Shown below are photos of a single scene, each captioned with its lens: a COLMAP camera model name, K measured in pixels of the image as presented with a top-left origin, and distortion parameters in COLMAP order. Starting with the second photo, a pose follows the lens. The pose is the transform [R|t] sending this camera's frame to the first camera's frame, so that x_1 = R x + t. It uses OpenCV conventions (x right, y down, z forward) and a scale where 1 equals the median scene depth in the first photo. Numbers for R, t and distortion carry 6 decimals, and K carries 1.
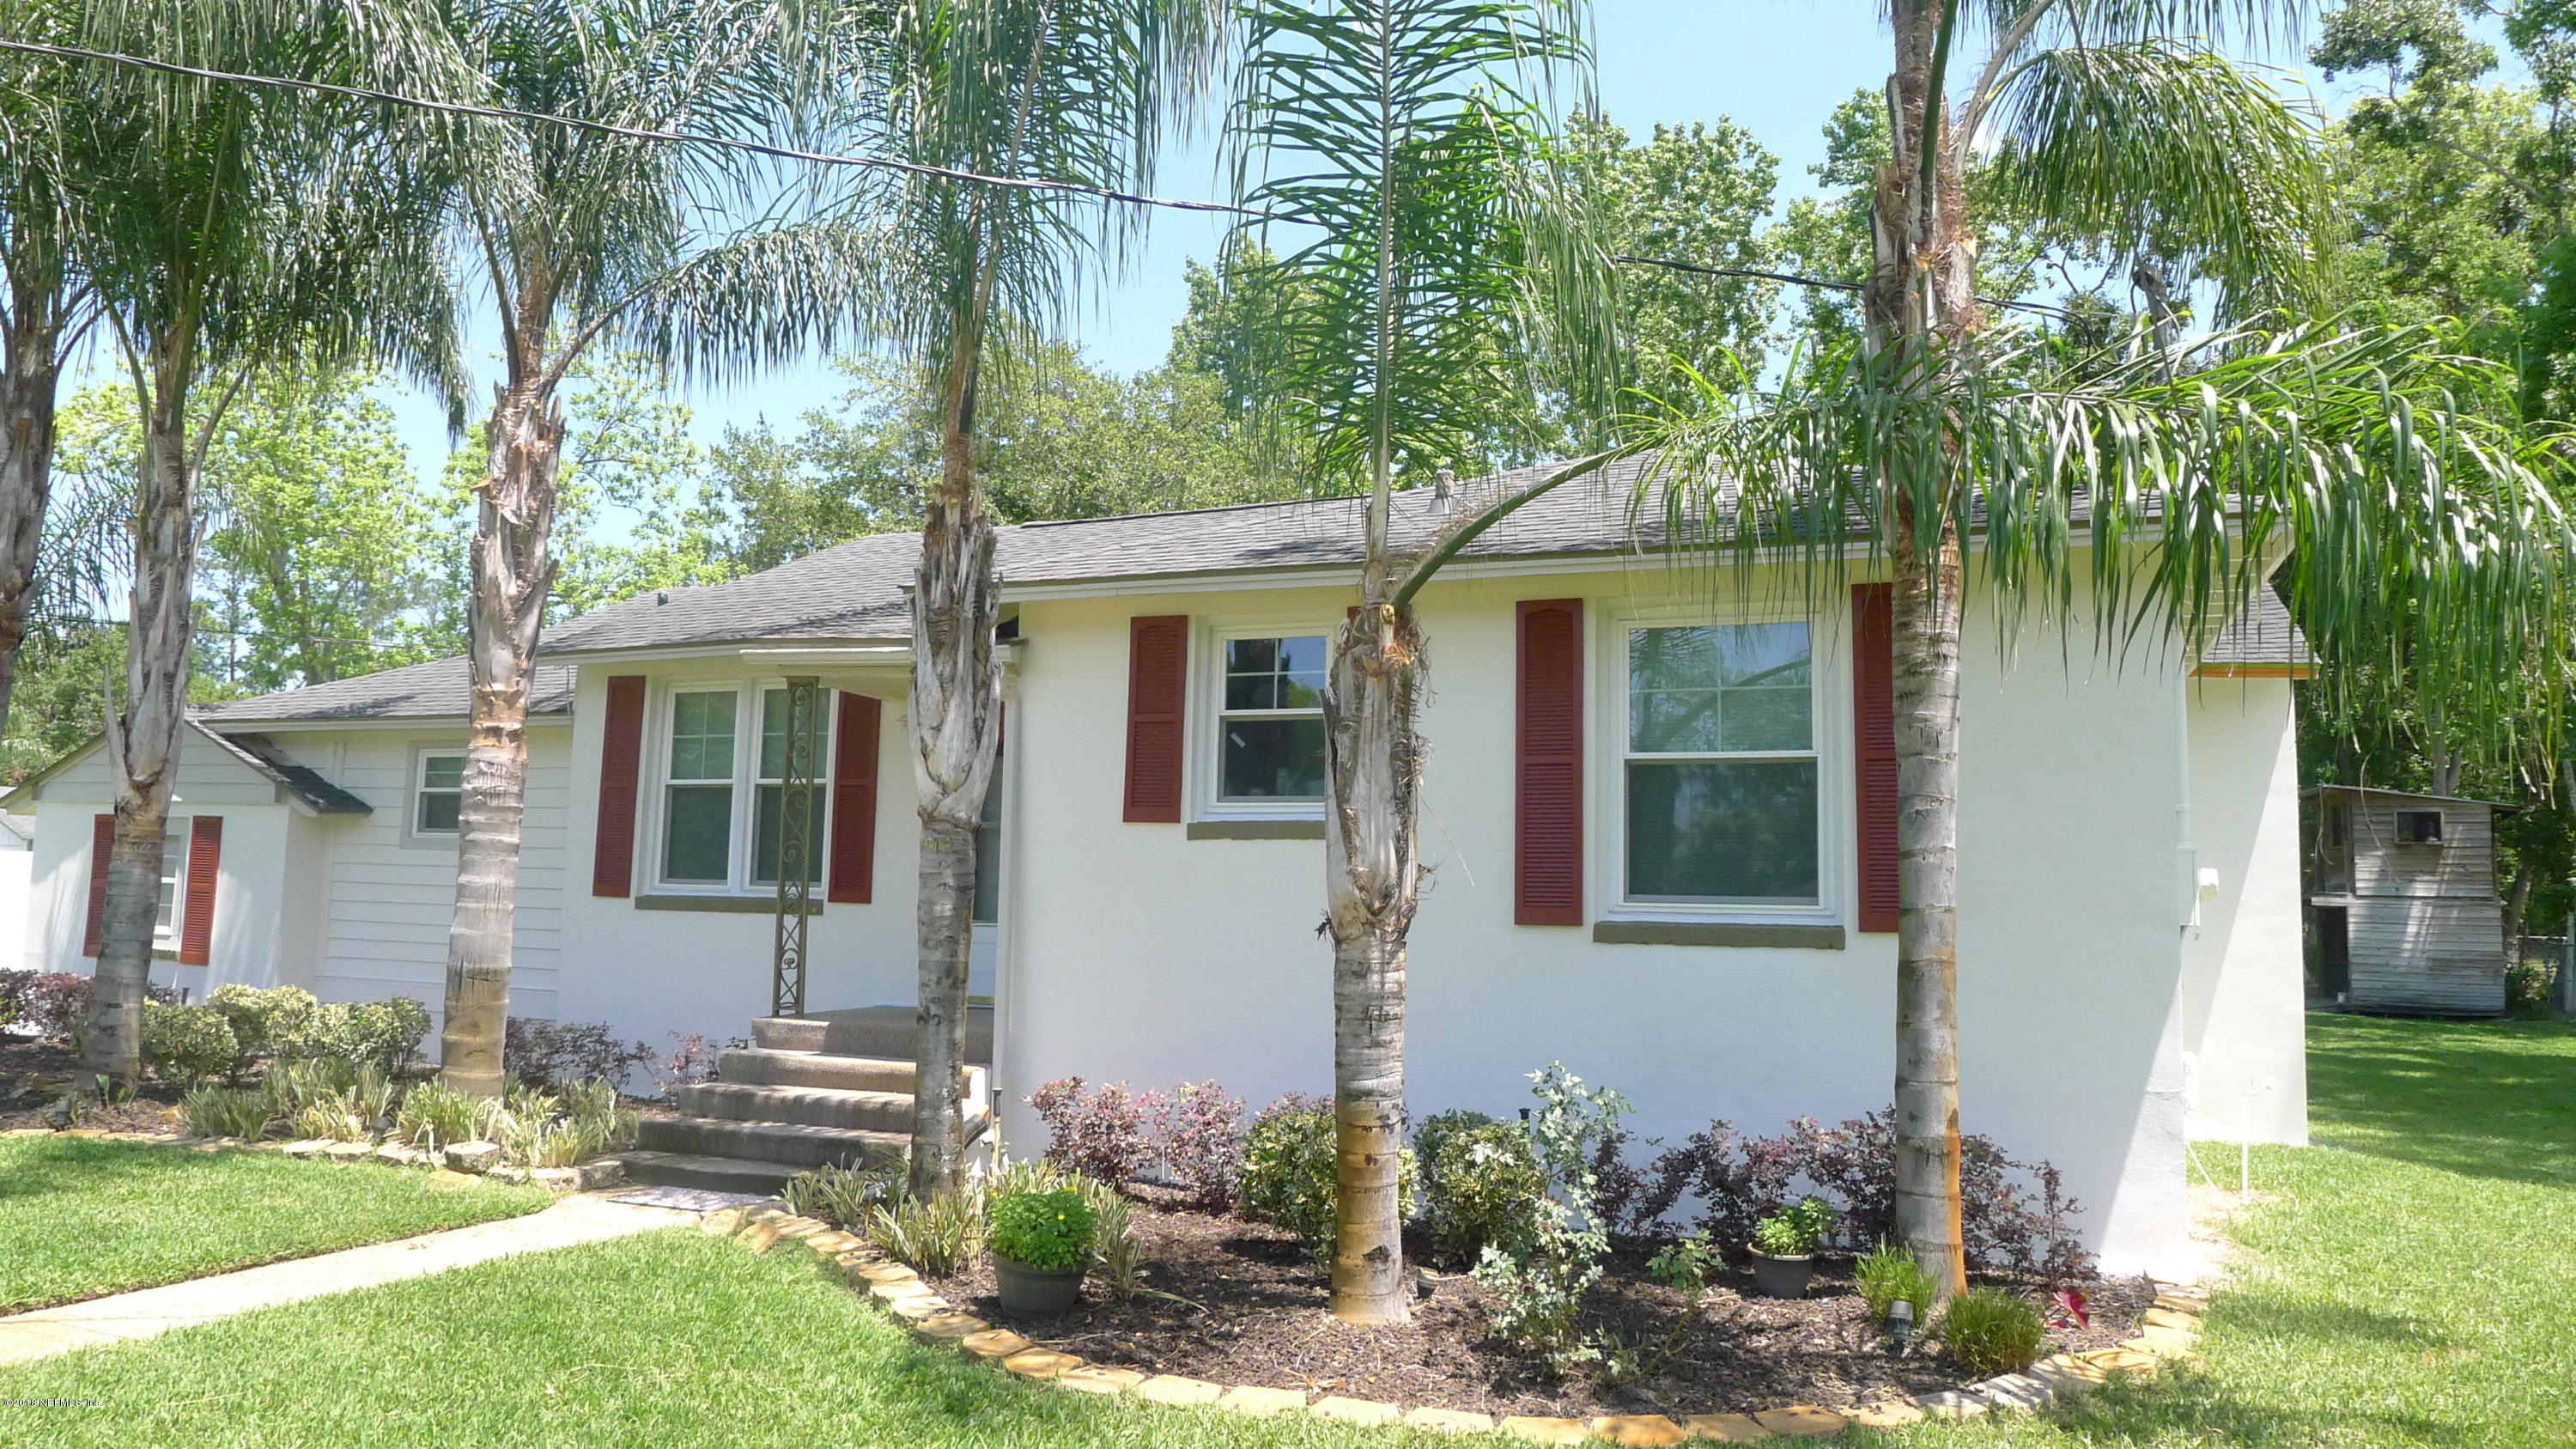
lens RADIAL K [[1695.6, 0, 1278.6], [0, 1695.6, 726.2], [0, 0, 1]] dist [-0.056193, 0.023643]
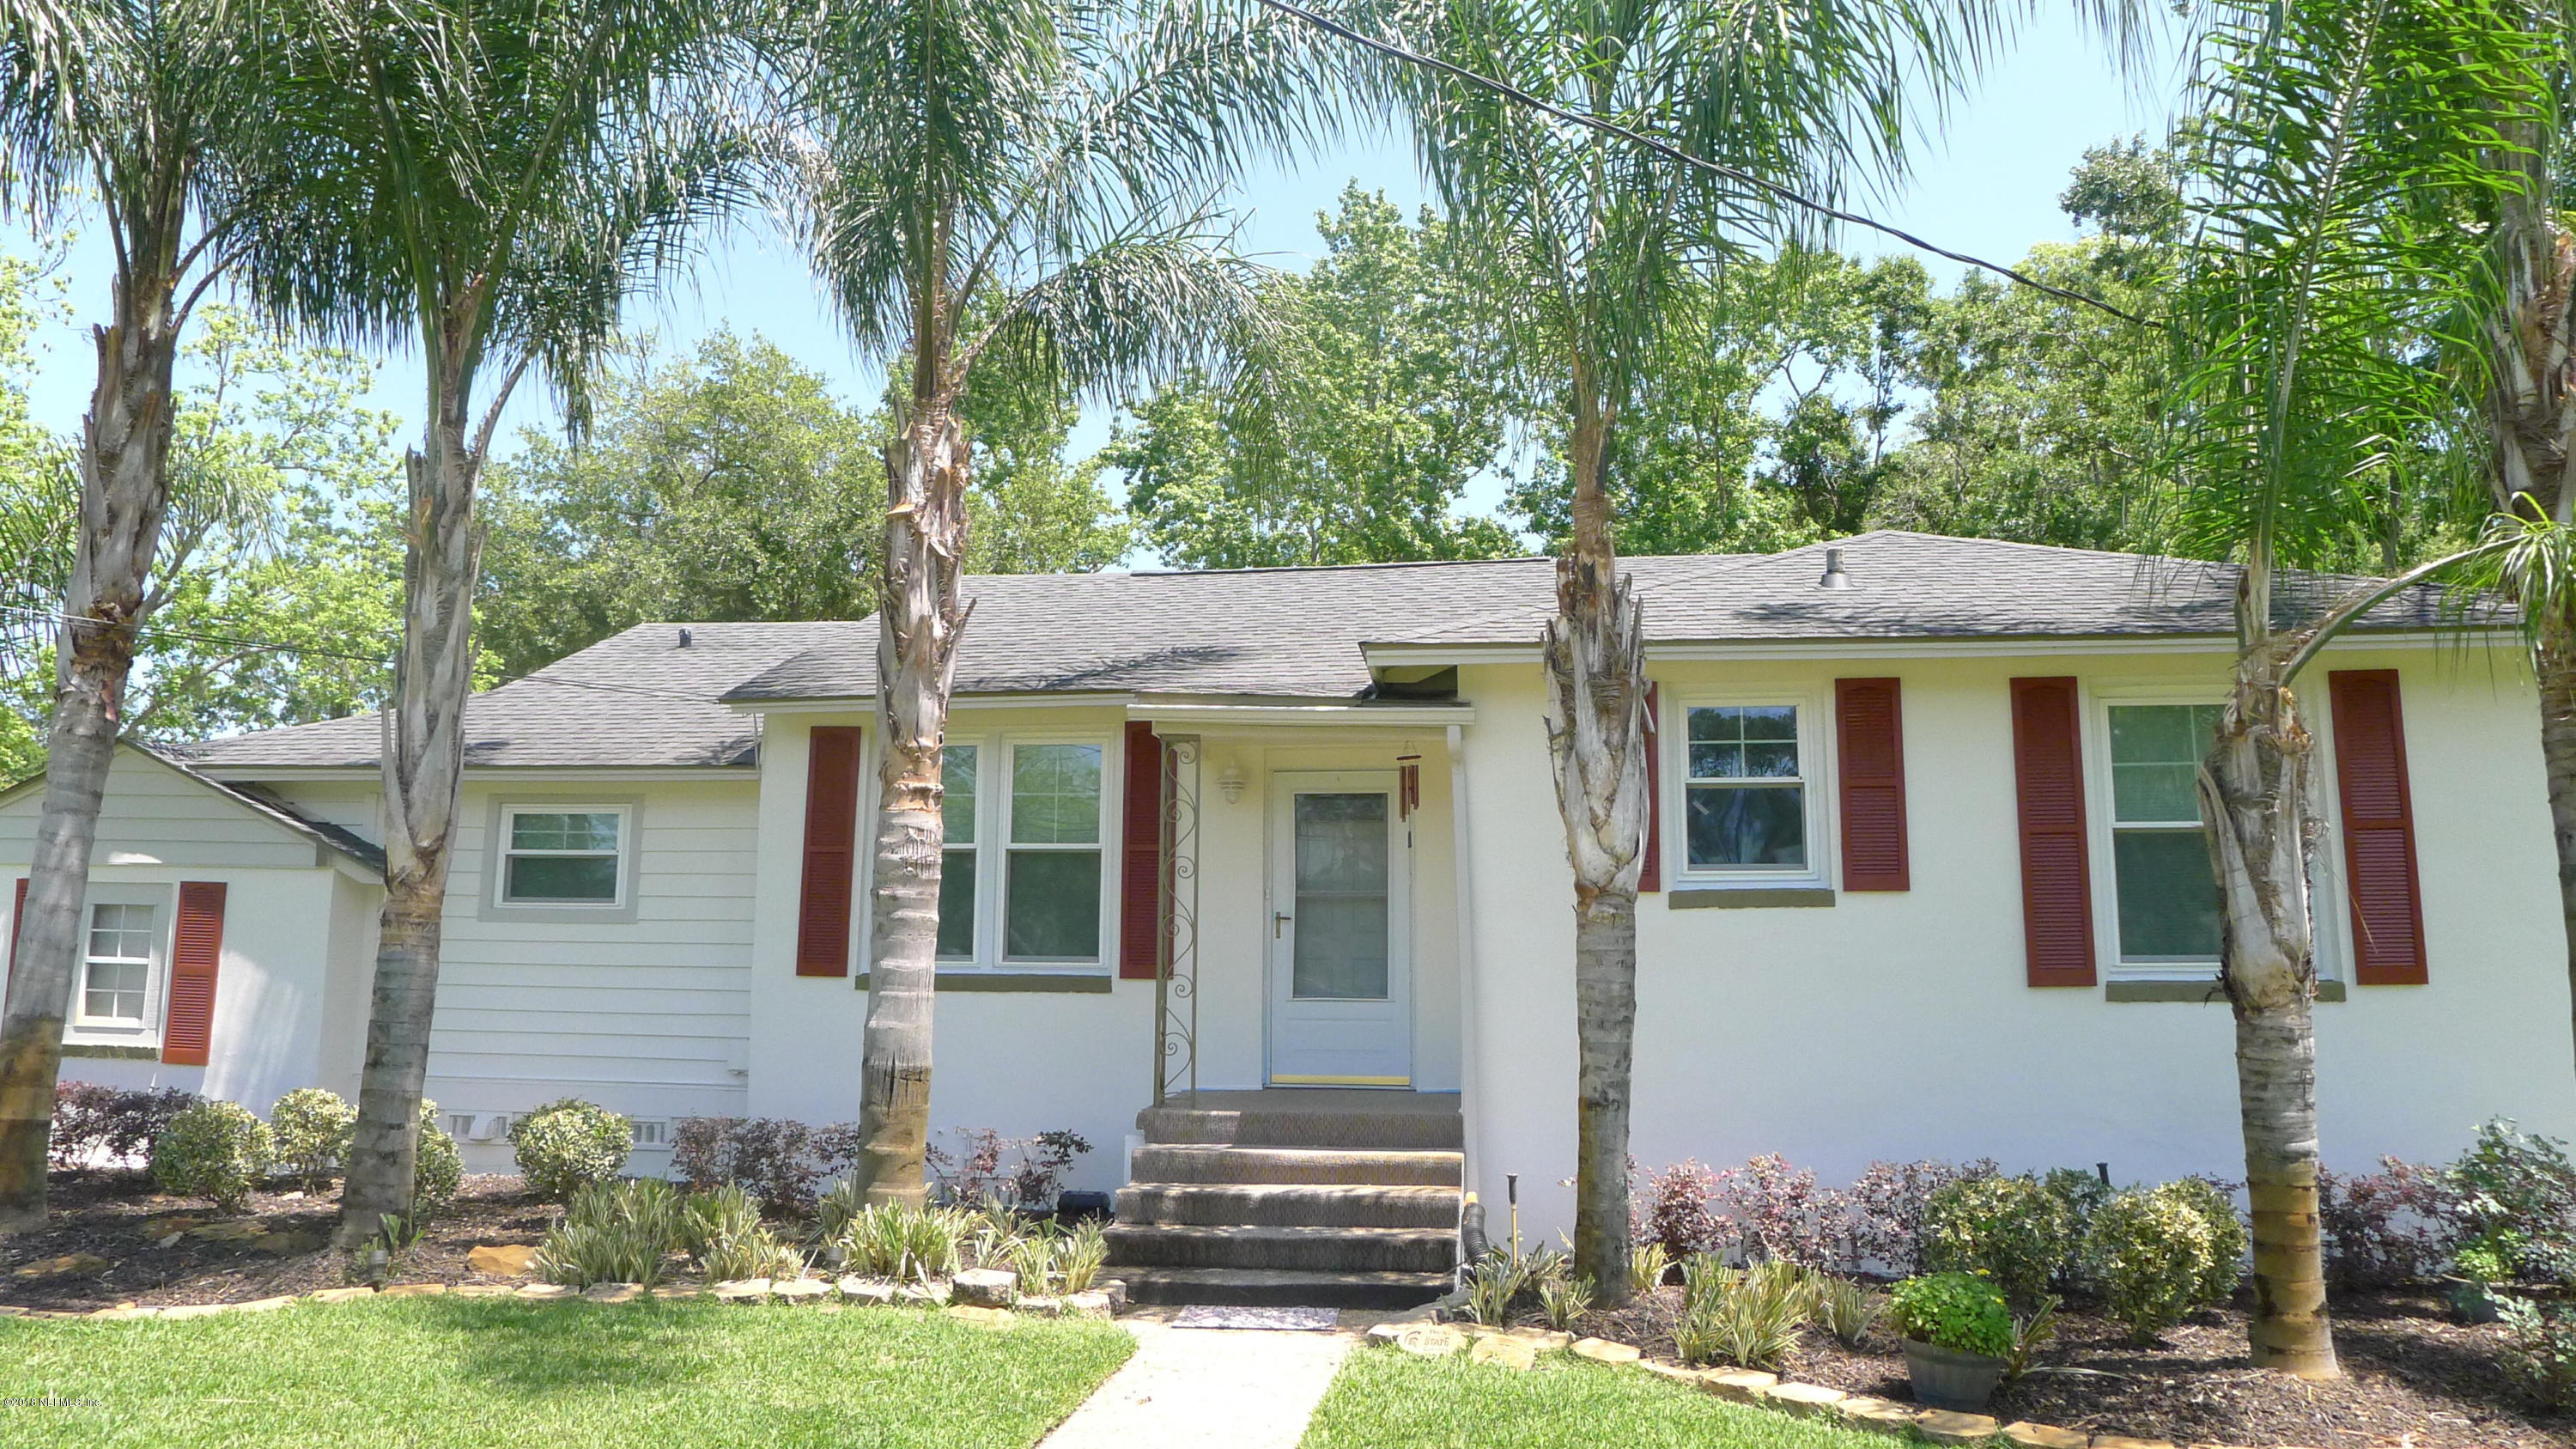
lens RADIAL K [[1695.6, 0, 1278.6], [0, 1695.6, 726.2], [0, 0, 1]] dist [-0.056193, 0.023643]
pose [[0.966668, 0.019193, 0.255313, -0.512713], [-0.011572, 0.999442, -0.031318, -0.005884], [-0.255772, 0.027319, 0.966351, 0.103402]]
